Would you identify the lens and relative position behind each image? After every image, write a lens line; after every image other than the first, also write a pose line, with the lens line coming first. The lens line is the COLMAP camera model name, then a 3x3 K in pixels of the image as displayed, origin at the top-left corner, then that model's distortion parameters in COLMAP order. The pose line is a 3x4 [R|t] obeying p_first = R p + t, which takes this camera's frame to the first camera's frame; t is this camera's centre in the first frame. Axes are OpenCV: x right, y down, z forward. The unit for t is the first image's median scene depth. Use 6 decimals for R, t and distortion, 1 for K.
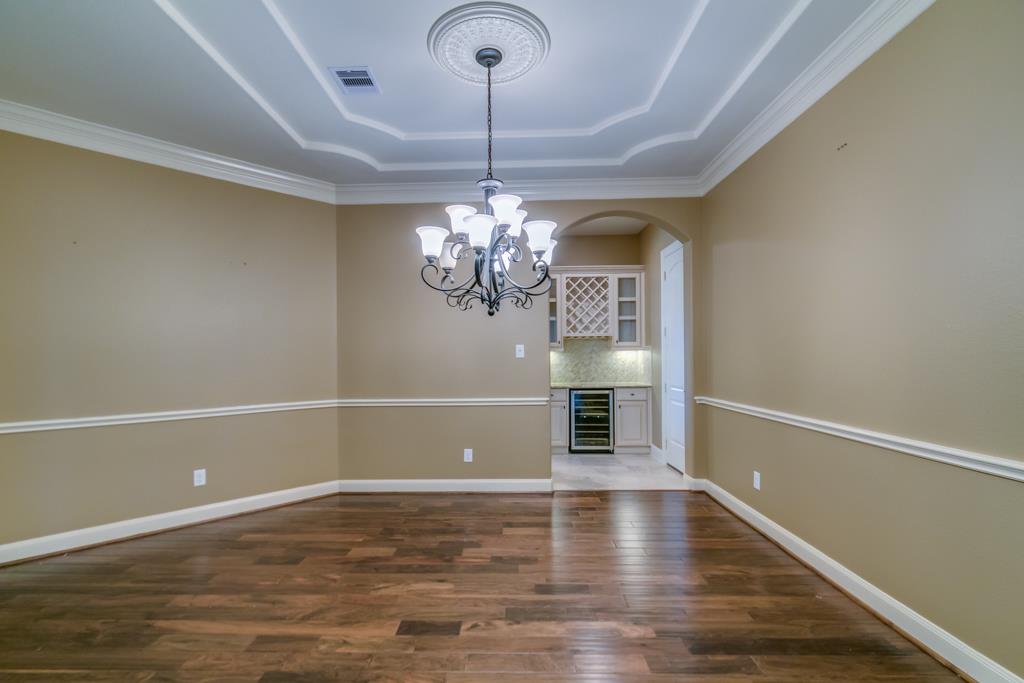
lens RADIAL K [[462.9, 0, 497.4], [0, 462.9, 358.1], [0, 0, 1]] dist [0.001058, -0.000019]
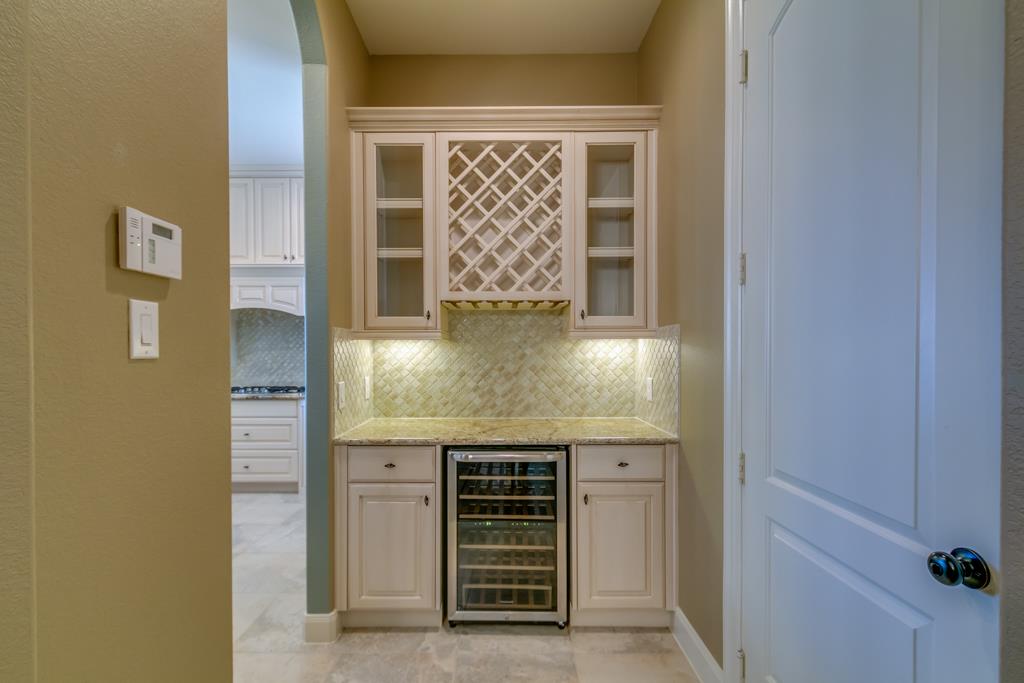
lens RADIAL K [[462.9, 0, 497.4], [0, 462.9, 358.1], [0, 0, 1]] dist [0.001058, -0.000019]
pose [[0.999753, 0.006018, 0.021408, 0.180208], [-0.006233, 0.999931, 0.009967, -0.003725], [-0.021347, -0.010098, 0.999721, 0.622433]]
